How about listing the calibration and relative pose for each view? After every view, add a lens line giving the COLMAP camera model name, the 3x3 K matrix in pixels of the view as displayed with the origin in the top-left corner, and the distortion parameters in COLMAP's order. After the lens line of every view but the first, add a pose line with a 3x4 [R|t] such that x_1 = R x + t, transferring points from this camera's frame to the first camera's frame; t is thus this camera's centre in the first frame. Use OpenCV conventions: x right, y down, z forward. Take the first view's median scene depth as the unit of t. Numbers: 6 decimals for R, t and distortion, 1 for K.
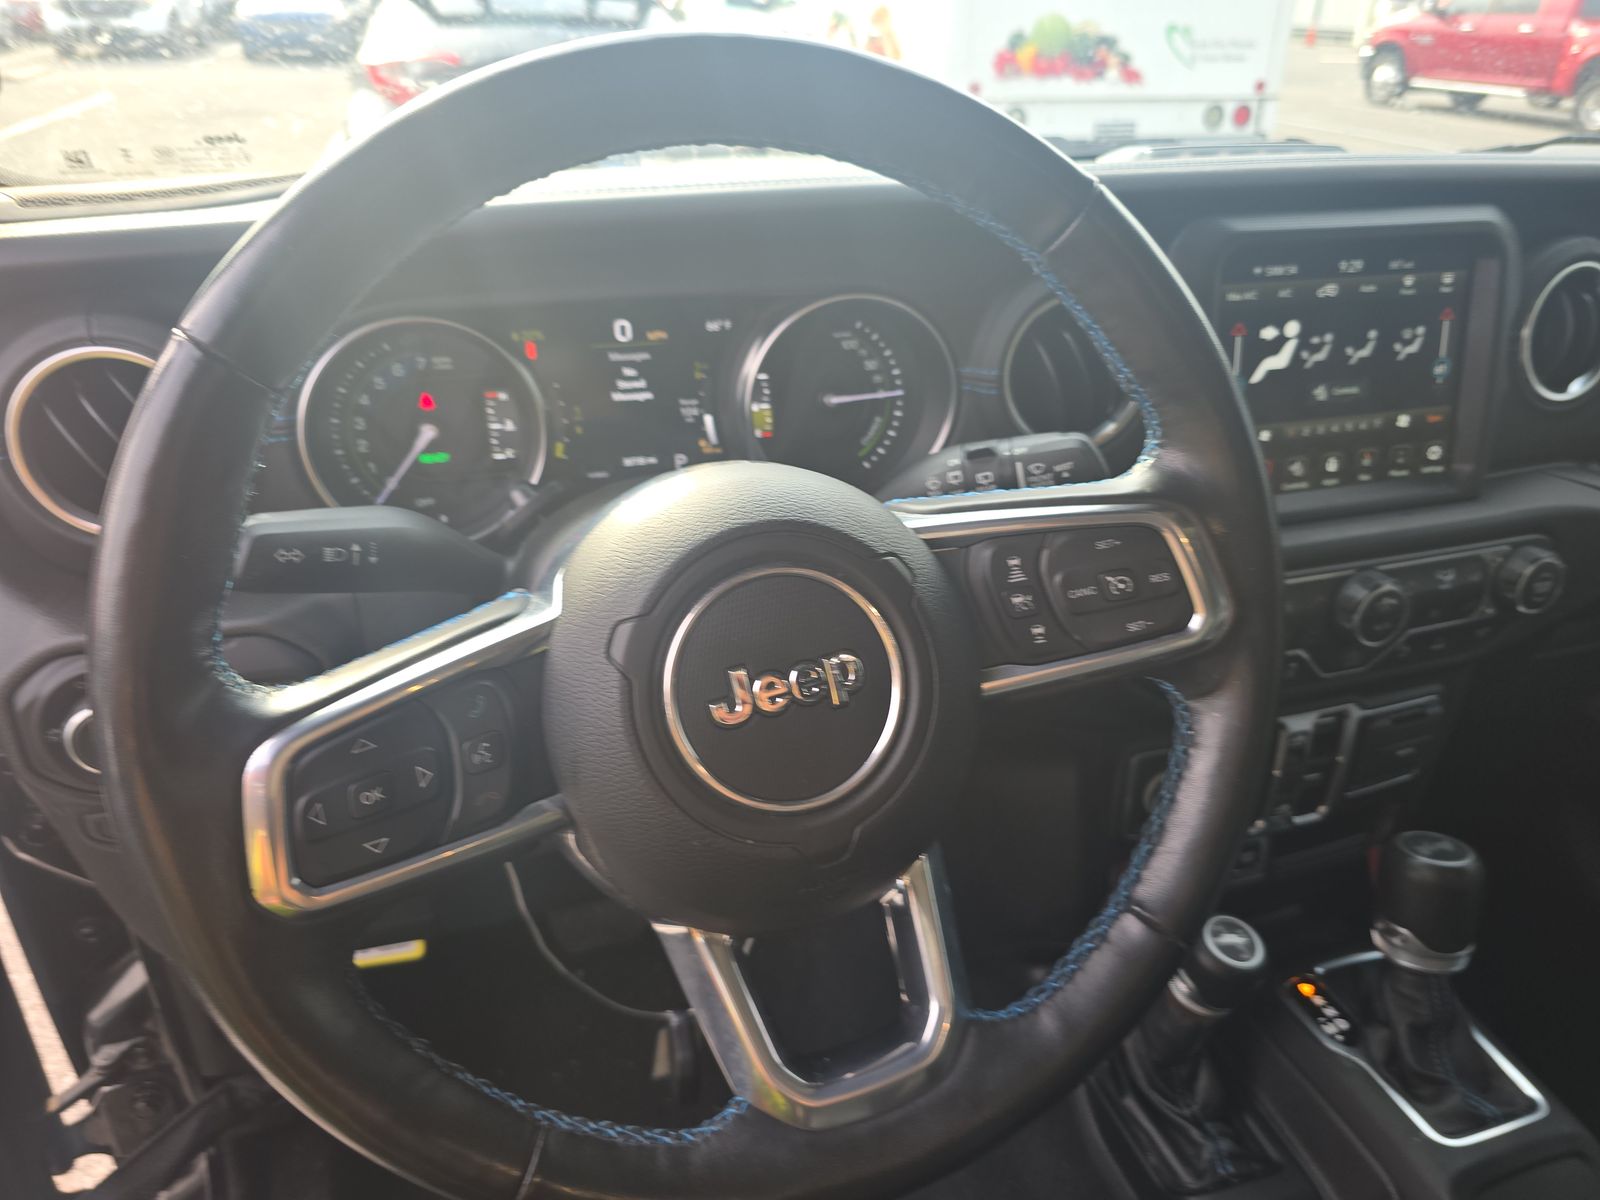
lens RADIAL K [[1062.4, 0, 811.3], [0, 1062.4, 603.9], [0, 0, 1]] dist [0.025604, -0.027500]
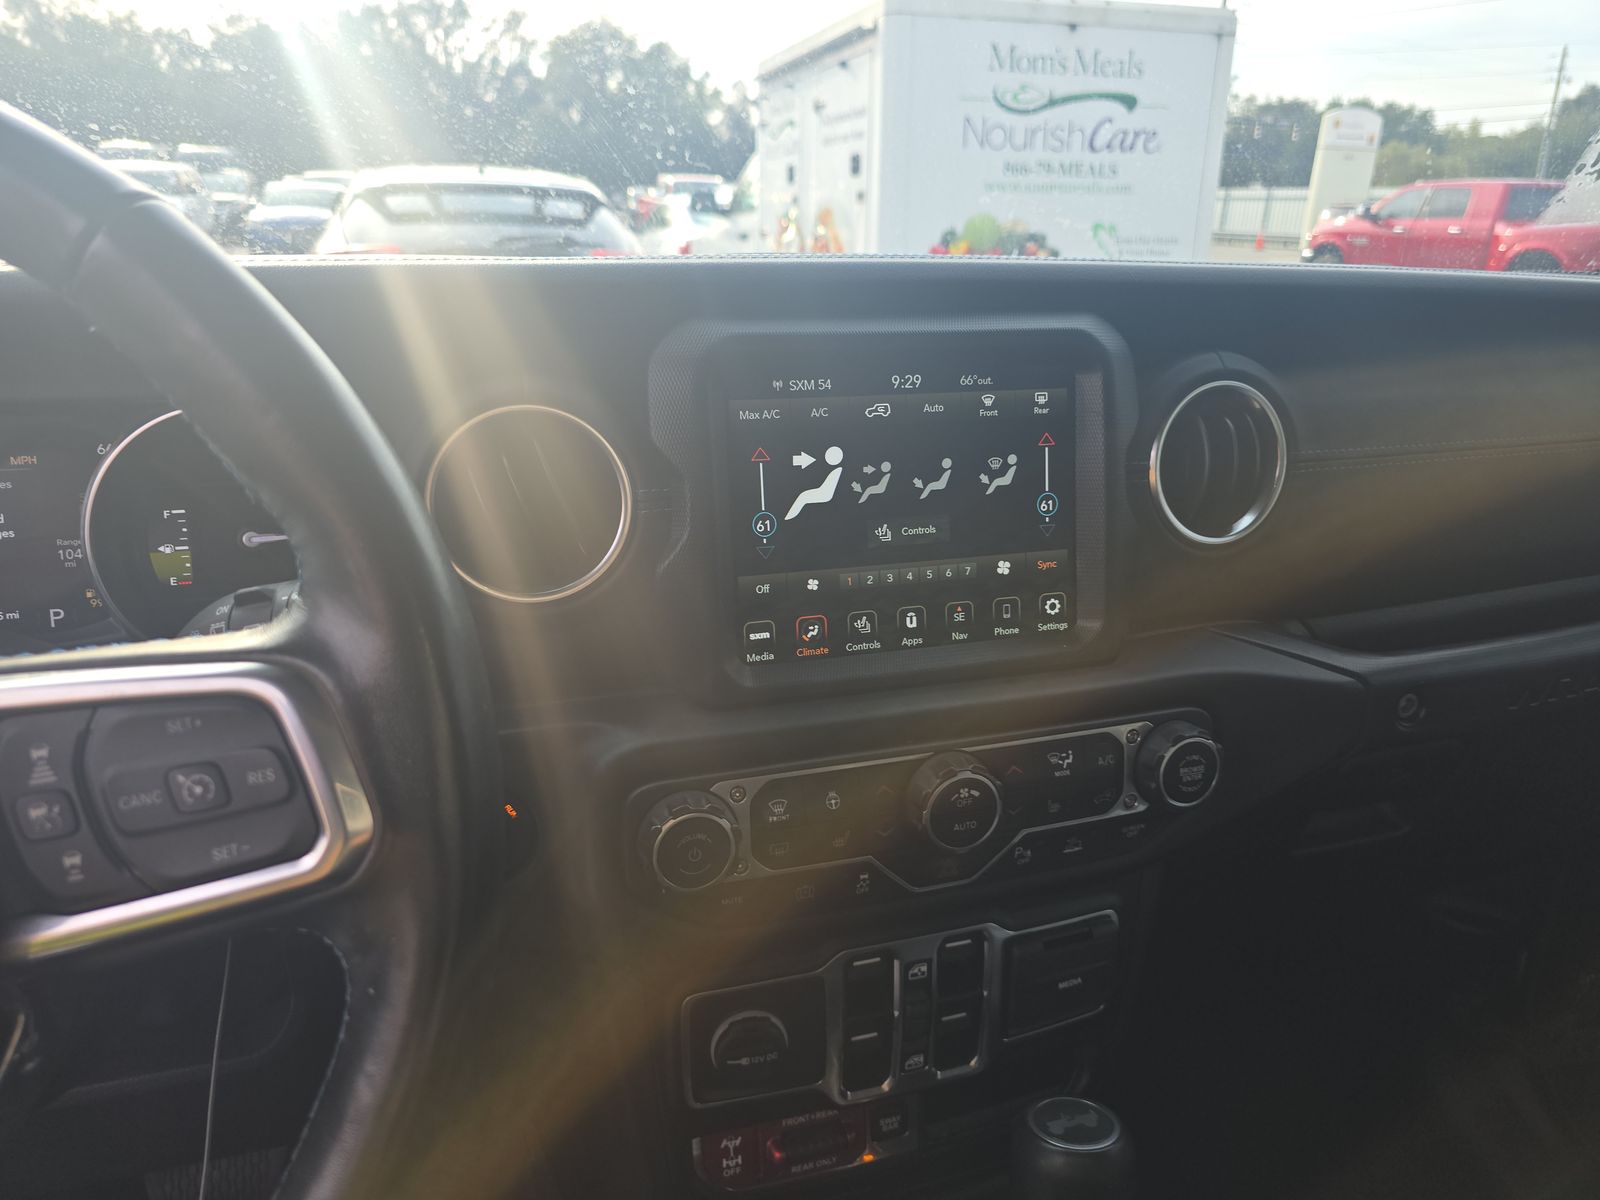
lens RADIAL K [[1062.4, 0, 782.7], [0, 1062.4, 615.2], [0, 0, 1]] dist [0.025604, -0.027500]
pose [[0.999995, -0.002365, -0.002080, 0.402064], [0.002026, 0.988705, -0.149859, -0.014815], [0.002411, 0.149854, 0.988705, 0.210400]]
